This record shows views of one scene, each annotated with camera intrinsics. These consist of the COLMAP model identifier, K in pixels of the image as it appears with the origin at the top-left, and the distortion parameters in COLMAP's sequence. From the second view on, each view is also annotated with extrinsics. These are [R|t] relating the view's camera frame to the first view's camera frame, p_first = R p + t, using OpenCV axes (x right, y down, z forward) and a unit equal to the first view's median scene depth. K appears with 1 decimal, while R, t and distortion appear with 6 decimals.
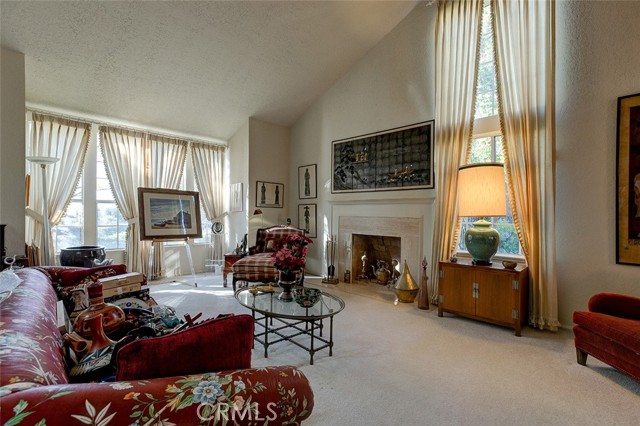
lens RADIAL K [[296.3, 0, 319.5], [0, 296.3, 218.6], [0, 0, 1]] dist [-0.034553, 0.006264]
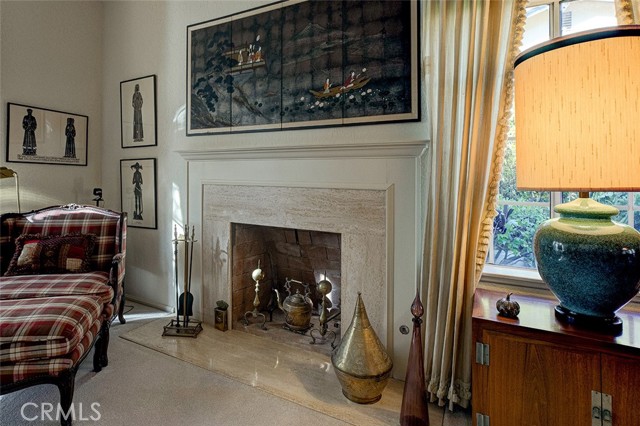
lens RADIAL K [[296.3, 0, 325.5], [0, 296.3, 180.8], [0, 0, 1]] dist [-0.034553, 0.006264]
pose [[0.932510, -0.007094, 0.361073, 0.083537], [0.006388, 0.999975, 0.003149, -0.014176], [-0.361087, -0.000630, 0.932532, 0.521123]]
